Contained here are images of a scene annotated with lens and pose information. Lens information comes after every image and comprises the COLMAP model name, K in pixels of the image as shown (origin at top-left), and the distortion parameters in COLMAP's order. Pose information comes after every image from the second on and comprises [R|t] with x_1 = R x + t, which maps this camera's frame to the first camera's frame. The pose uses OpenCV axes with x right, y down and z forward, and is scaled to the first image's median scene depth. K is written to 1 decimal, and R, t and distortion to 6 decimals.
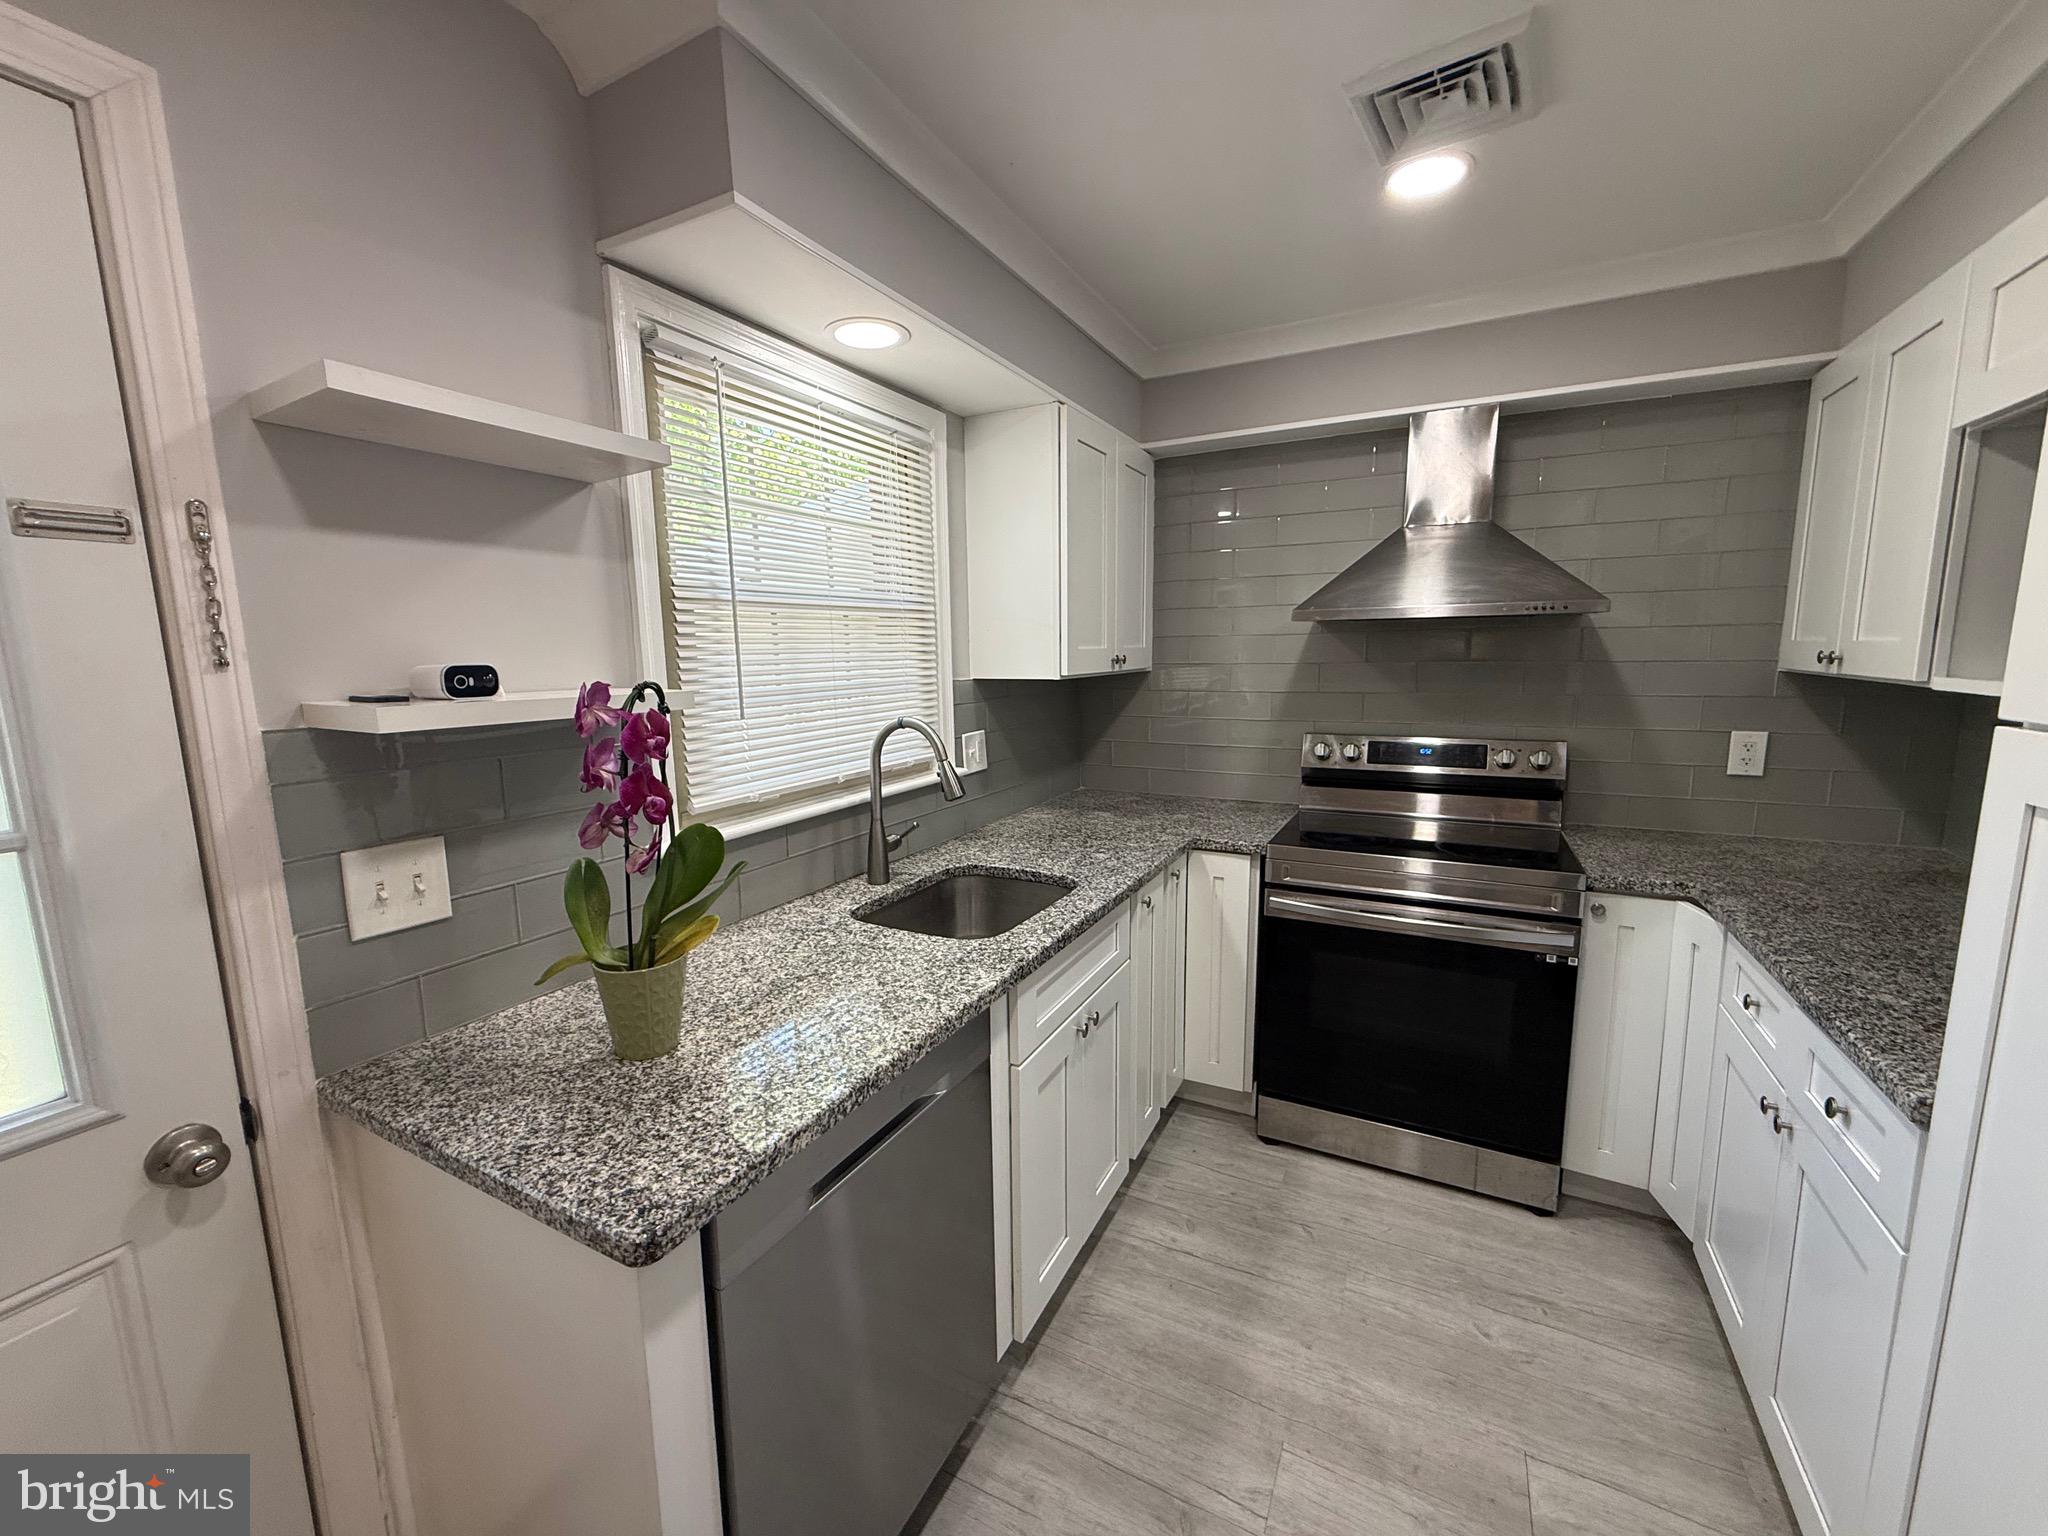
lens RADIAL K [[816.8, 0, 1014.8], [0, 816.8, 769.8], [0, 0, 1]] dist [-0.001746, -0.000423]
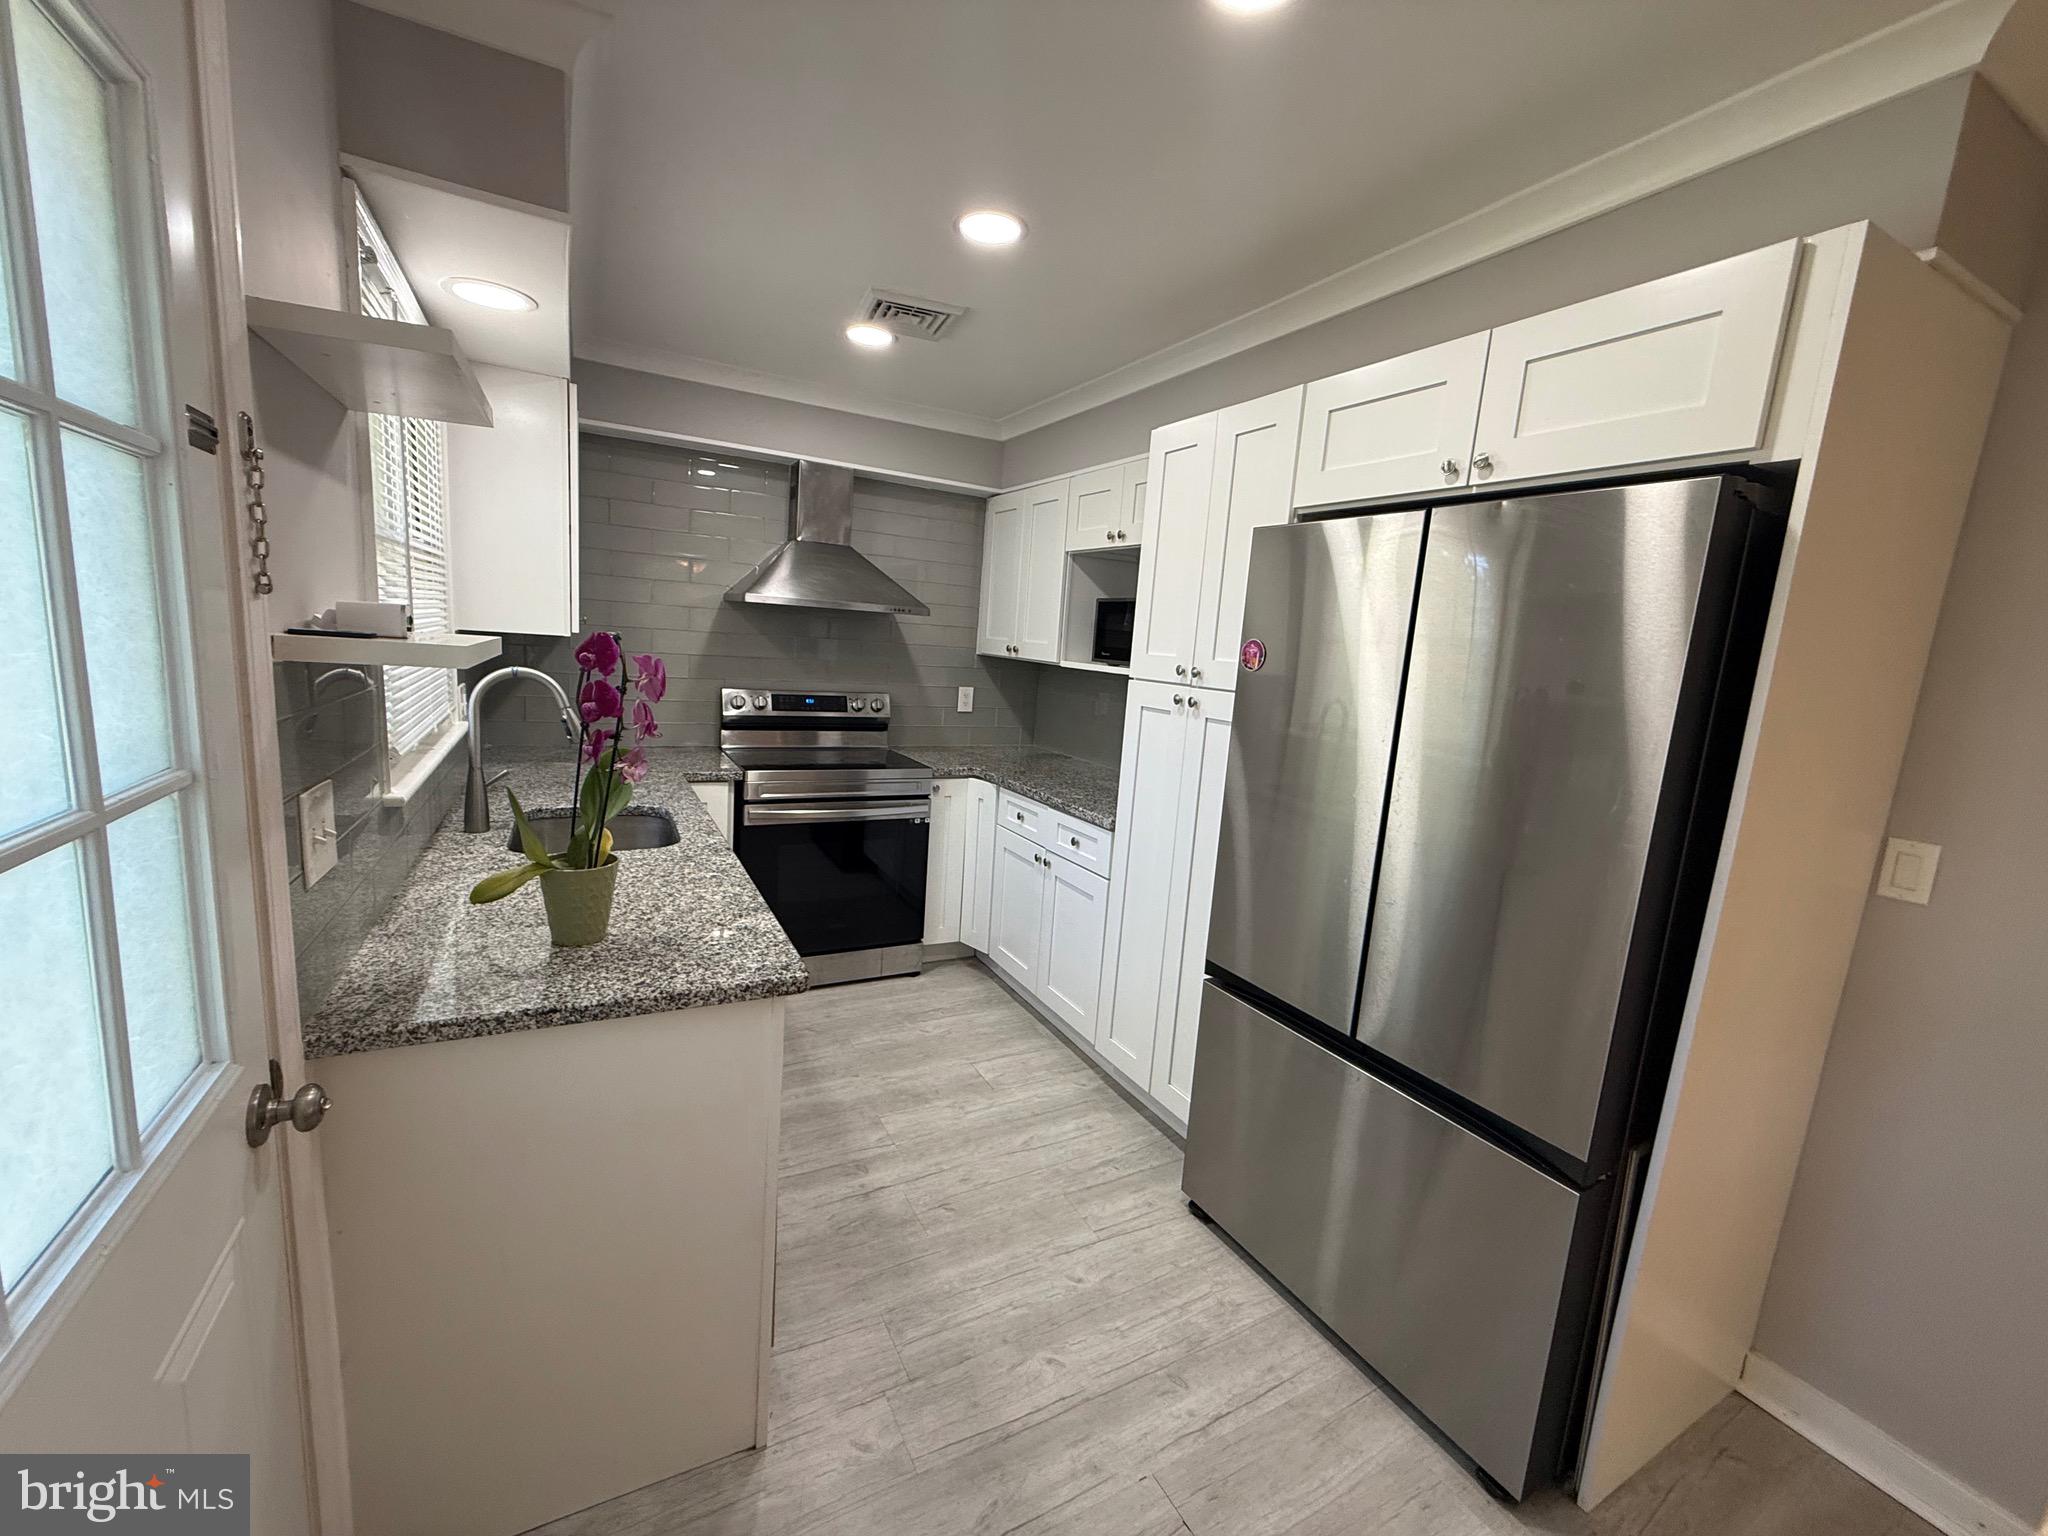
lens RADIAL K [[816.8, 0, 1014.8], [0, 816.8, 769.8], [0, 0, 1]] dist [-0.001746, -0.000423]
pose [[0.560011, -0.077757, 0.824828, -0.630332], [0.043310, 0.996972, 0.064580, 0.026340], [-0.827353, -0.000442, 0.561683, -0.119336]]
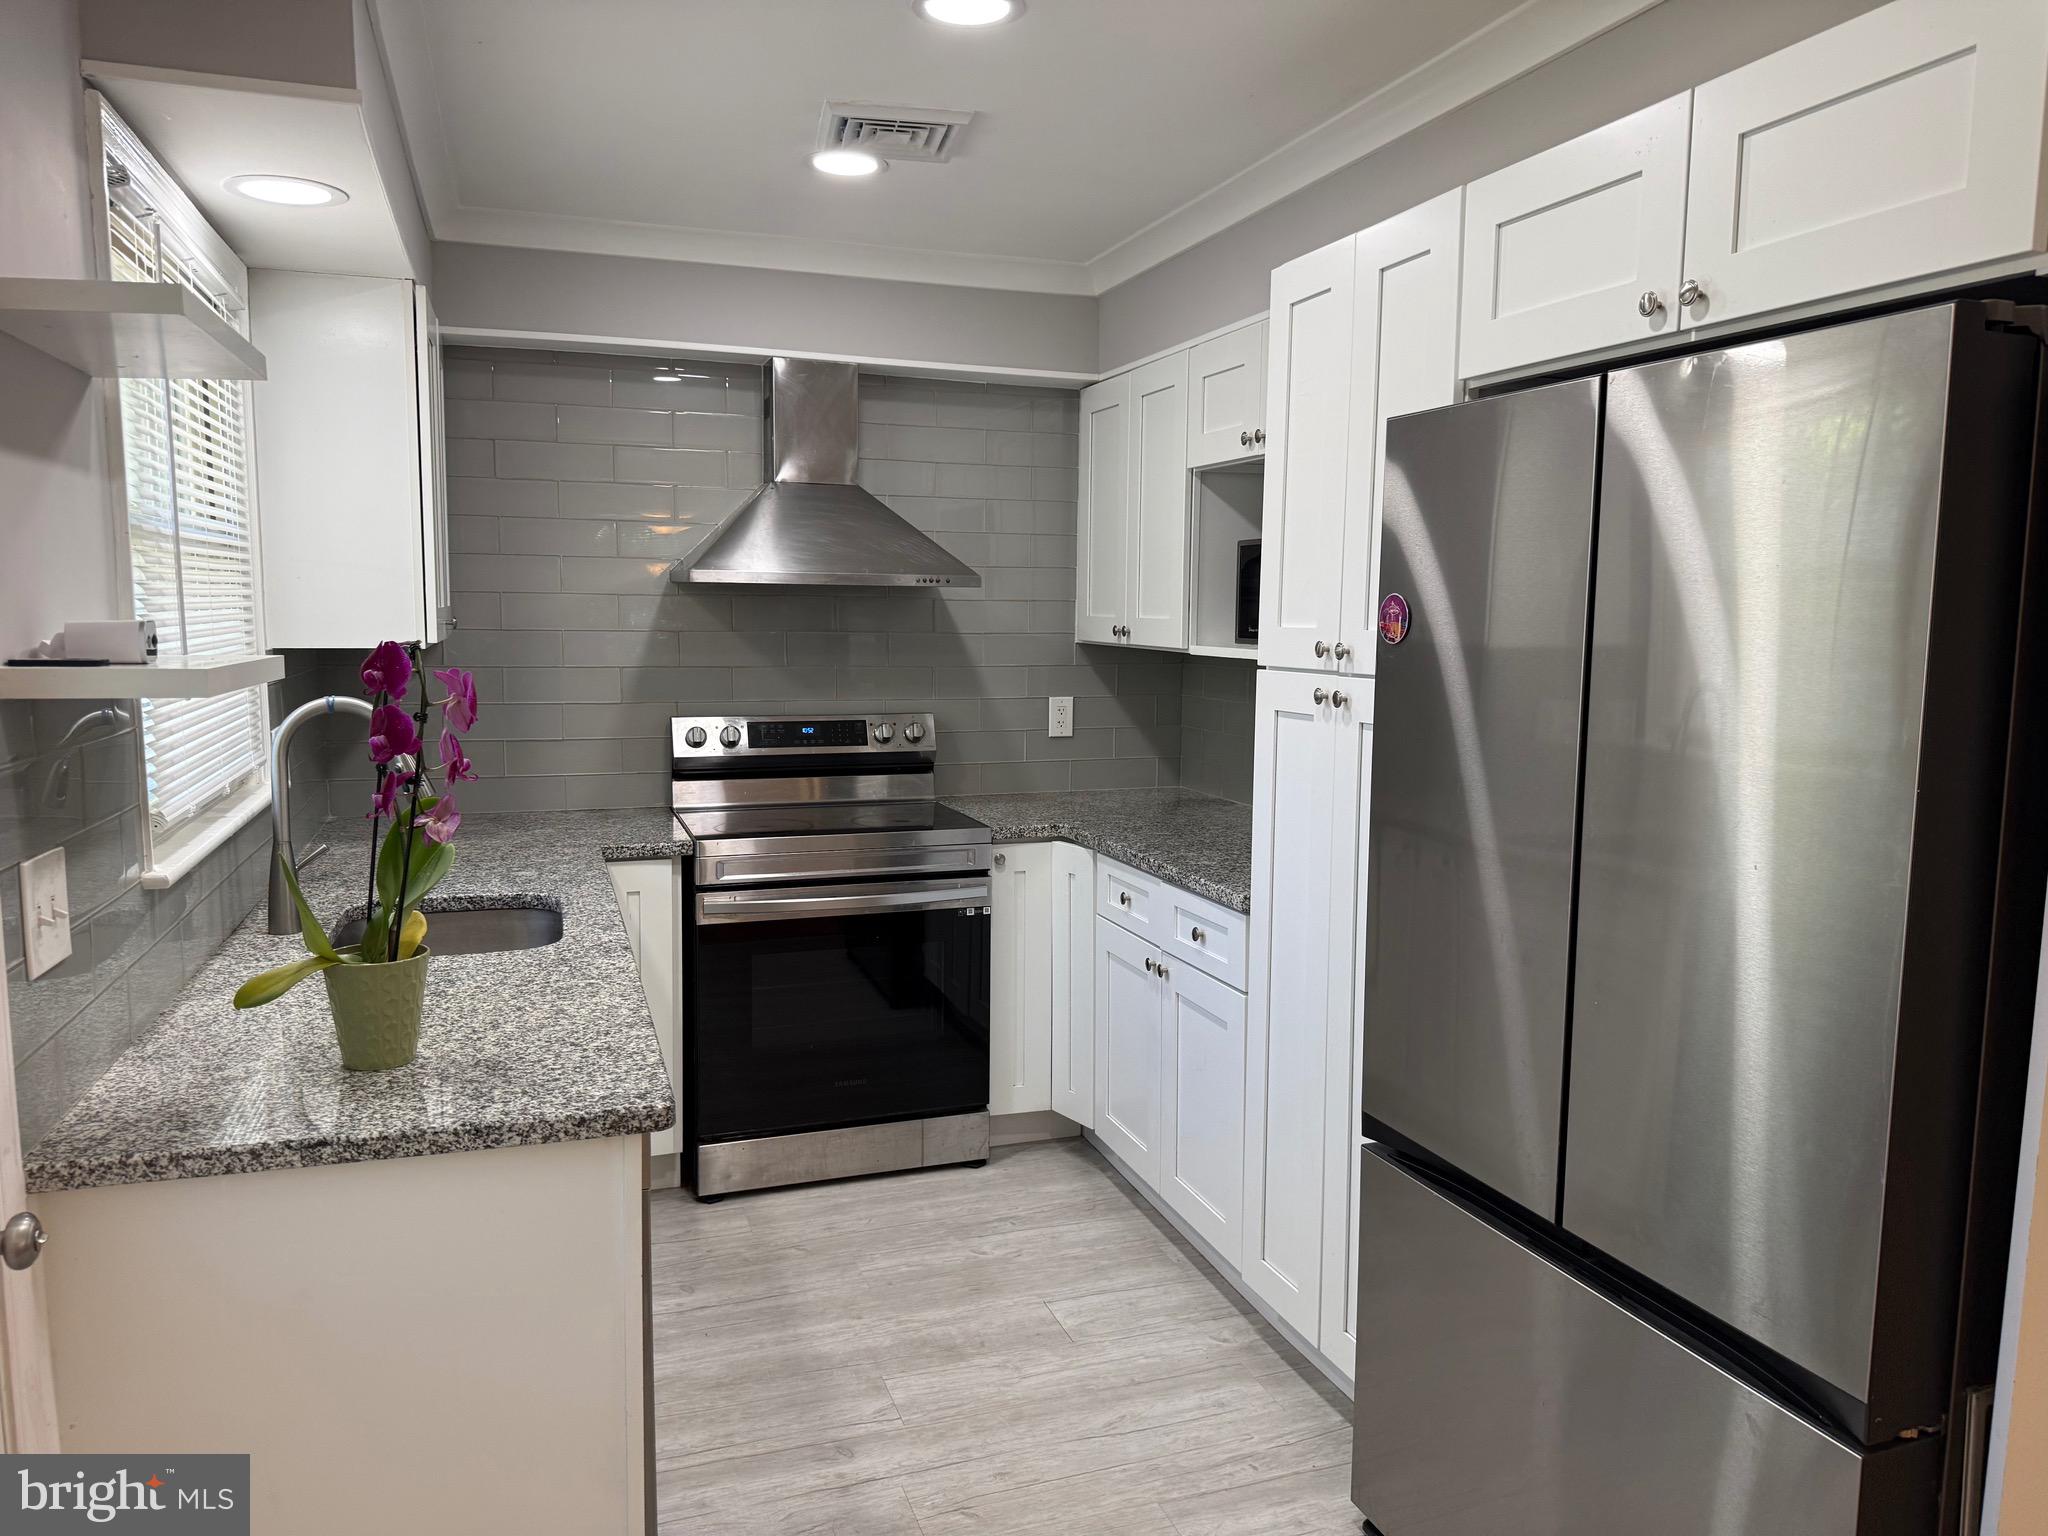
lens RADIAL K [[1428.1, 0, 1028.1], [0, 1428.1, 773.4], [0, 0, 1]] dist [0.117891, -0.221299]
pose [[0.682573, -0.062988, 0.728098, -0.643582], [0.087928, 0.996120, 0.003744, 0.053263], [-0.725509, 0.061465, 0.685462, -0.343574]]
